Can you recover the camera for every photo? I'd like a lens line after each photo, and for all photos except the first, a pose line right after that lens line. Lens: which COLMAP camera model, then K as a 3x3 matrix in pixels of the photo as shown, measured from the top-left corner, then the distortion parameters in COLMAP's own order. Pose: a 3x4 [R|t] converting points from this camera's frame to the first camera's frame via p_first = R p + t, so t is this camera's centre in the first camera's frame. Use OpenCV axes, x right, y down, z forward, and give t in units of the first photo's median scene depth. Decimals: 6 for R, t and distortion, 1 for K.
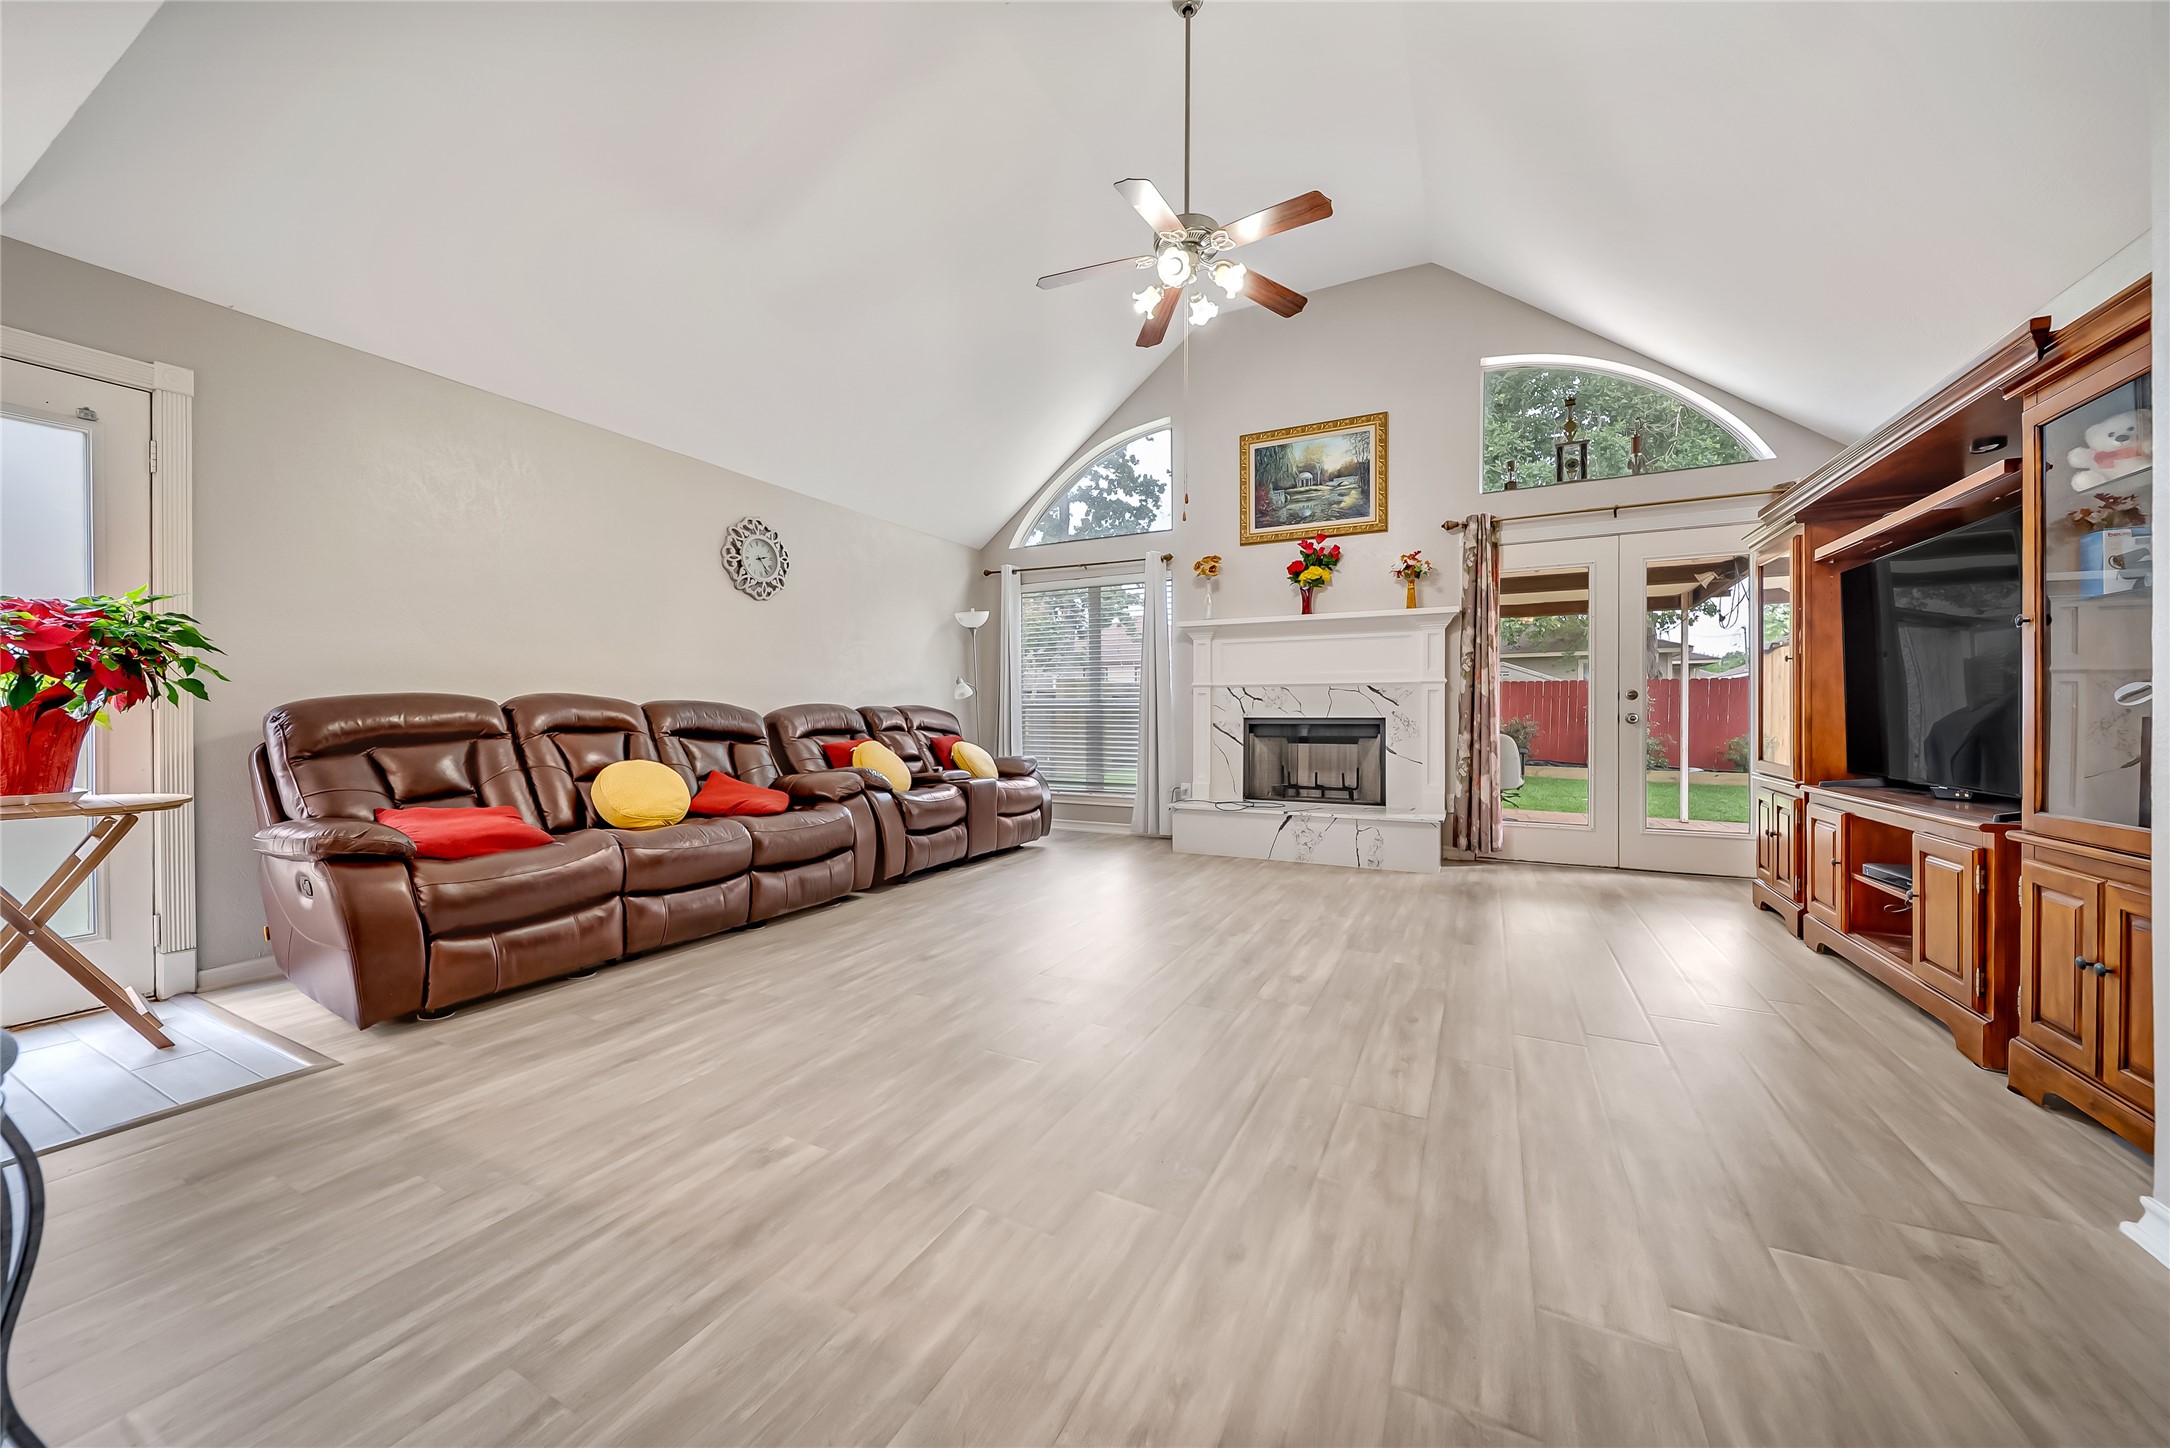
lens RADIAL K [[776.9, 0, 1088.6], [0, 776.9, 720.2], [0, 0, 1]] dist [-0.003070, -0.000226]
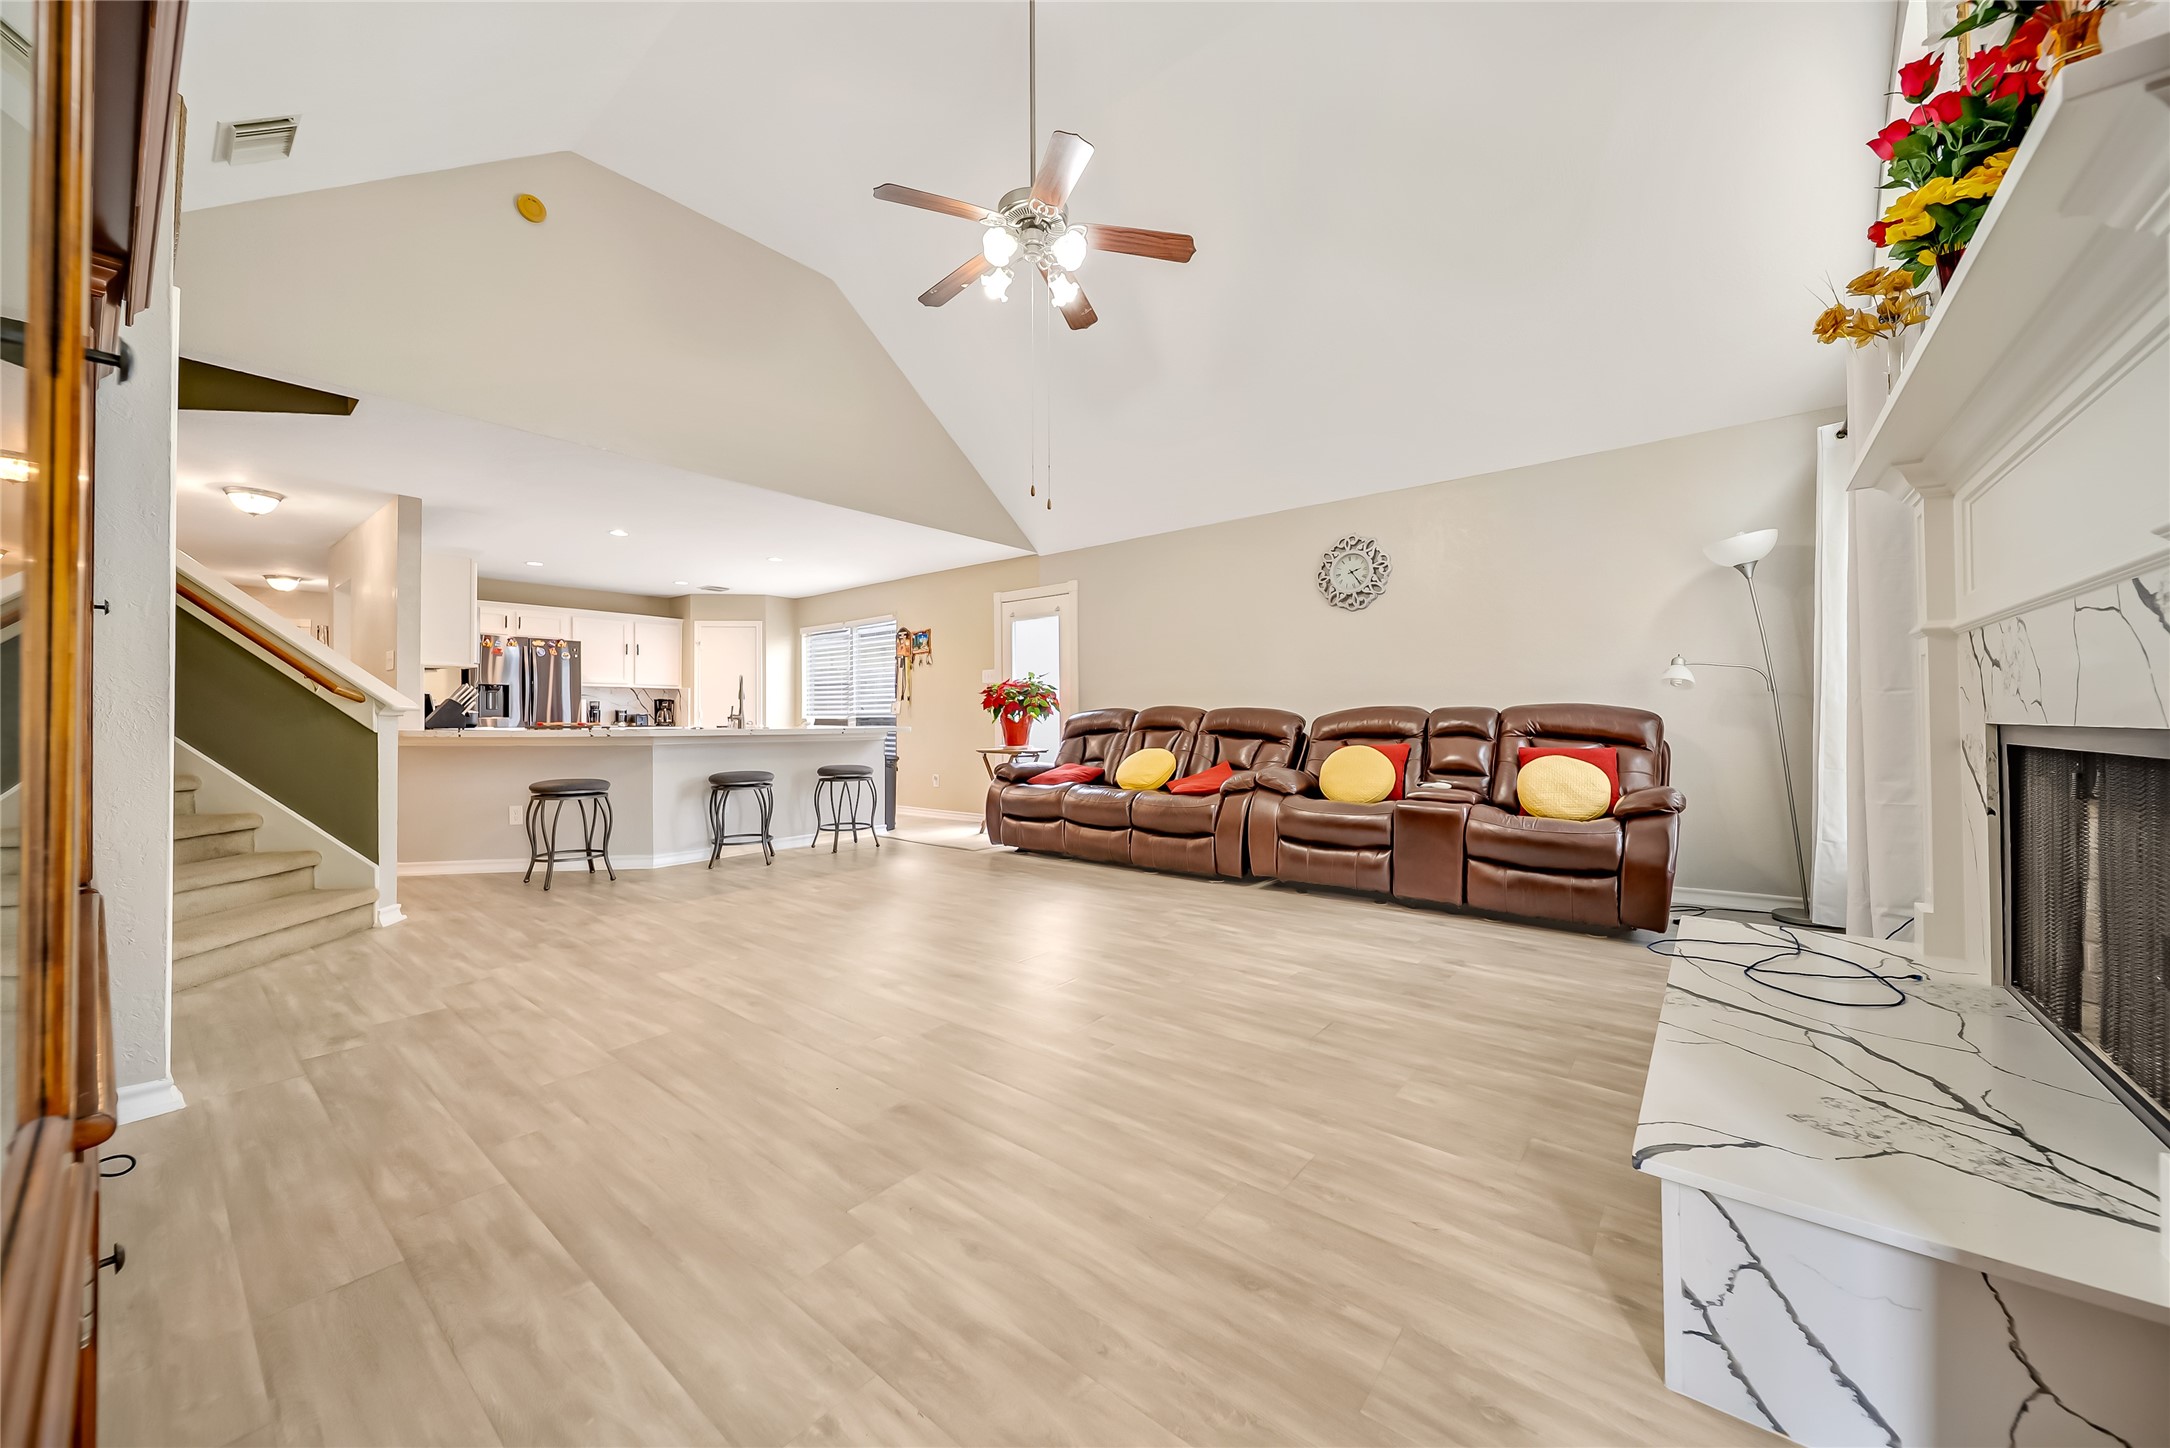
lens RADIAL K [[786.0, 0, 1067.4], [0, 786.0, 702.0], [0, 0, 1]] dist [0.007478, -0.000092]
pose [[-0.224810, -0.018762, -0.974222, 0.719429], [0.000838, 0.999811, -0.019449, -0.007566], [0.974402, -0.005189, -0.224752, 0.861677]]
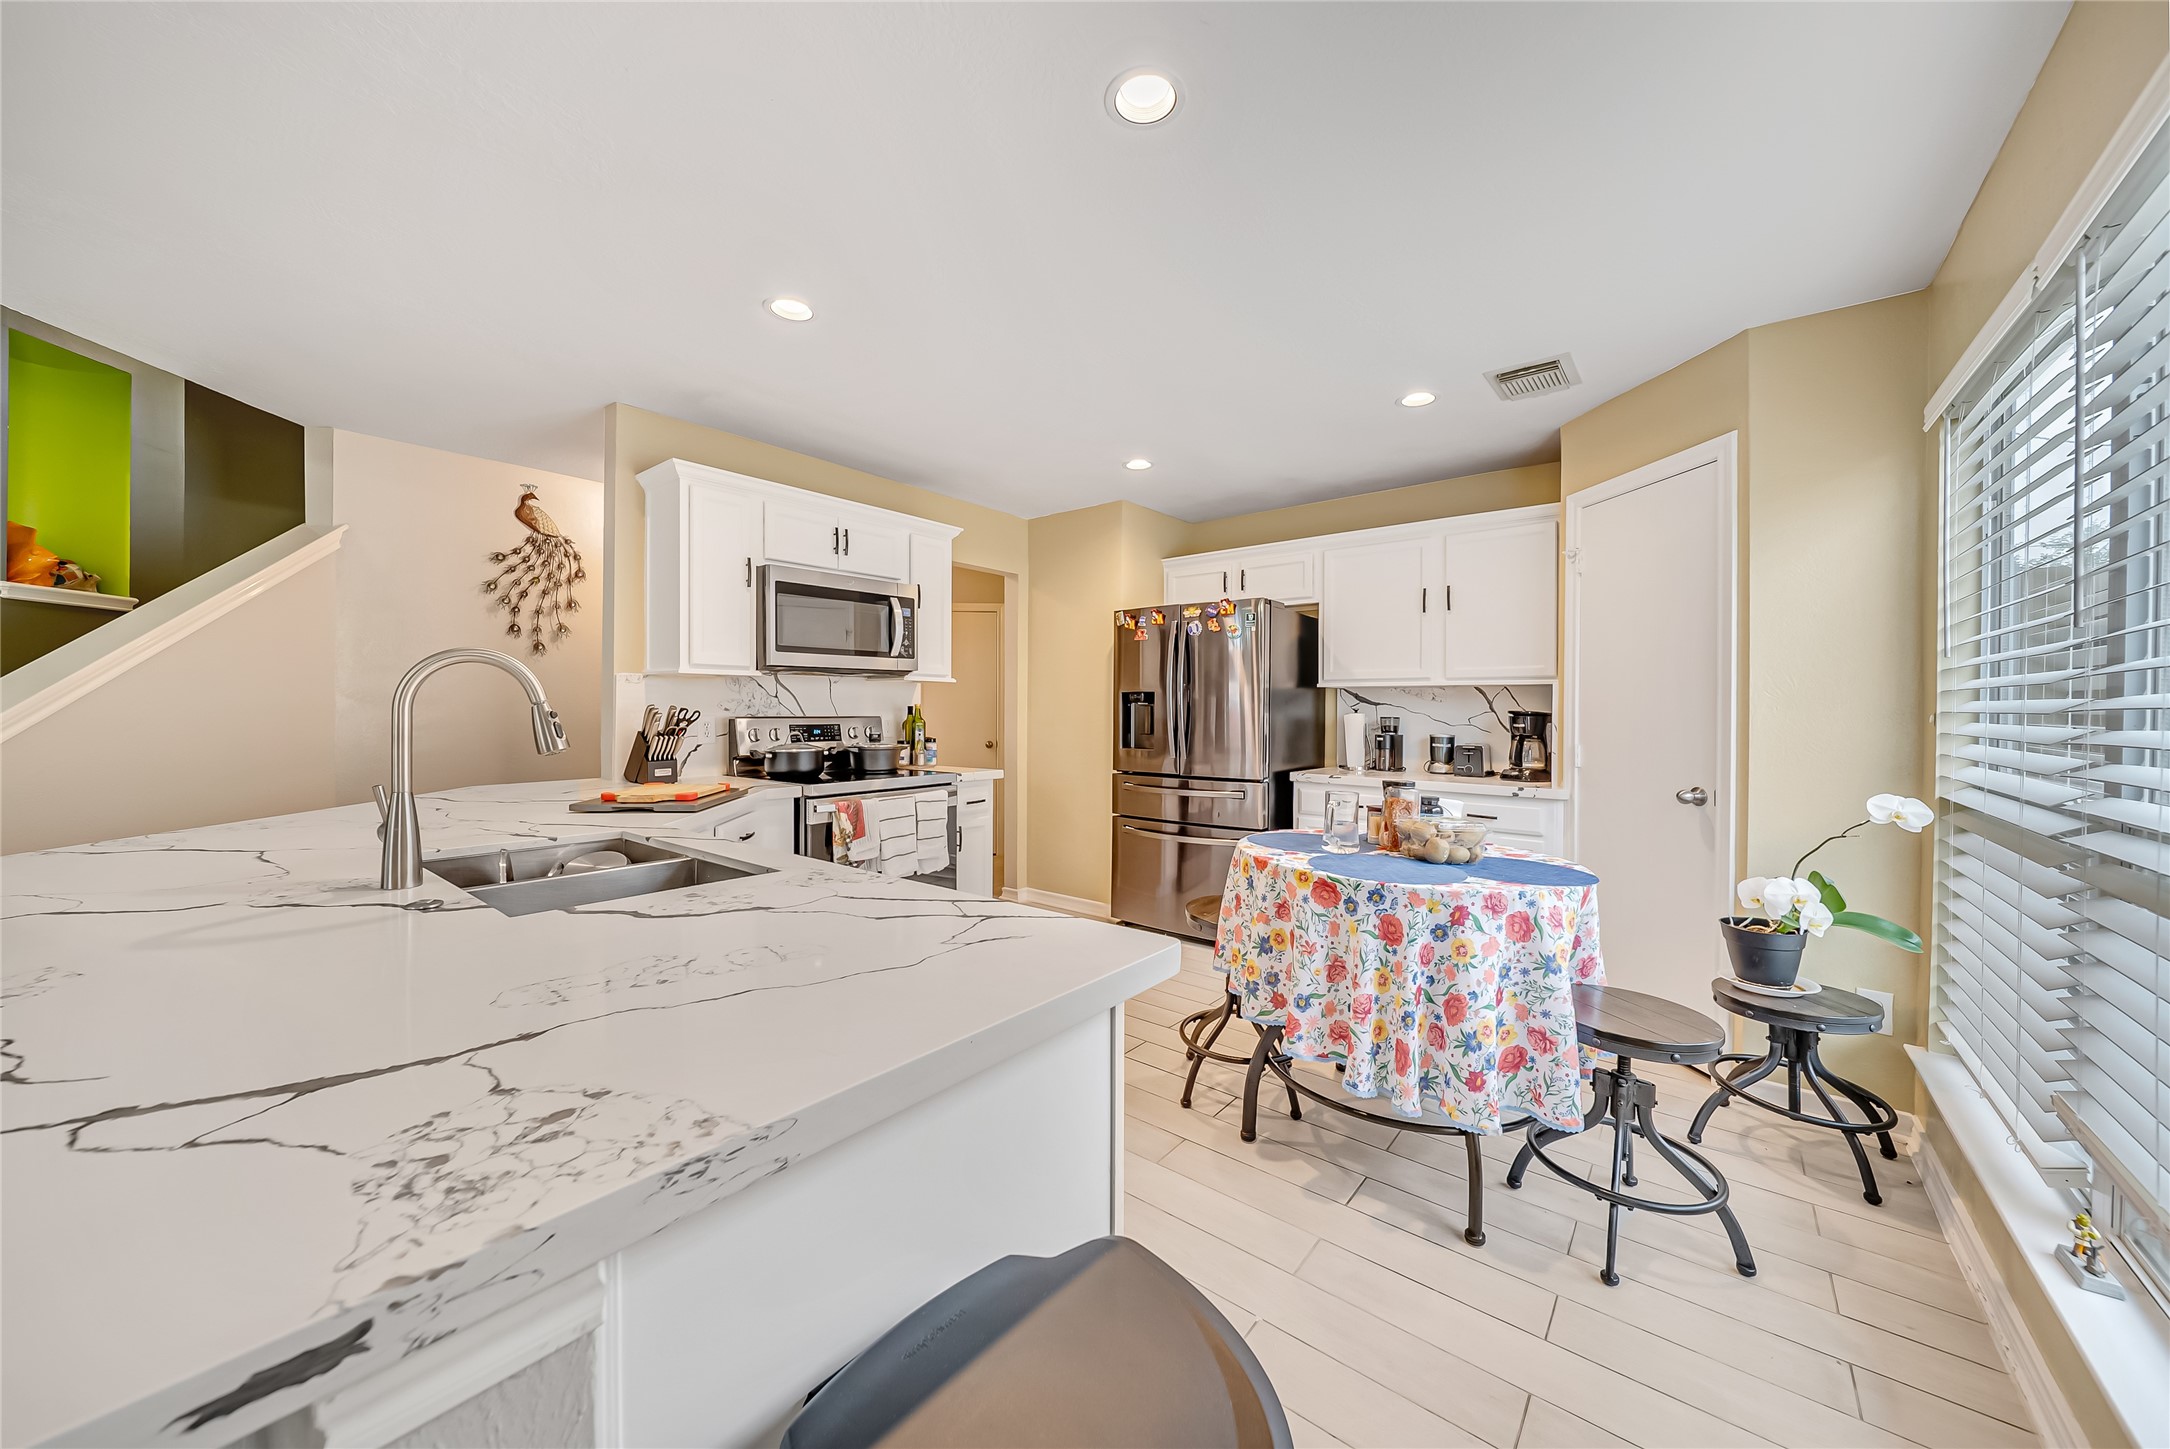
lens RADIAL K [[776.9, 0, 1088.6], [0, 776.9, 720.7], [0, 0, 1]] dist [-0.003070, -0.000226]
pose [[-0.978726, -0.005013, 0.205109, -0.676525], [-0.002177, 0.999899, 0.014049, -0.053487], [-0.205158, 0.013303, -0.978638, 0.300777]]
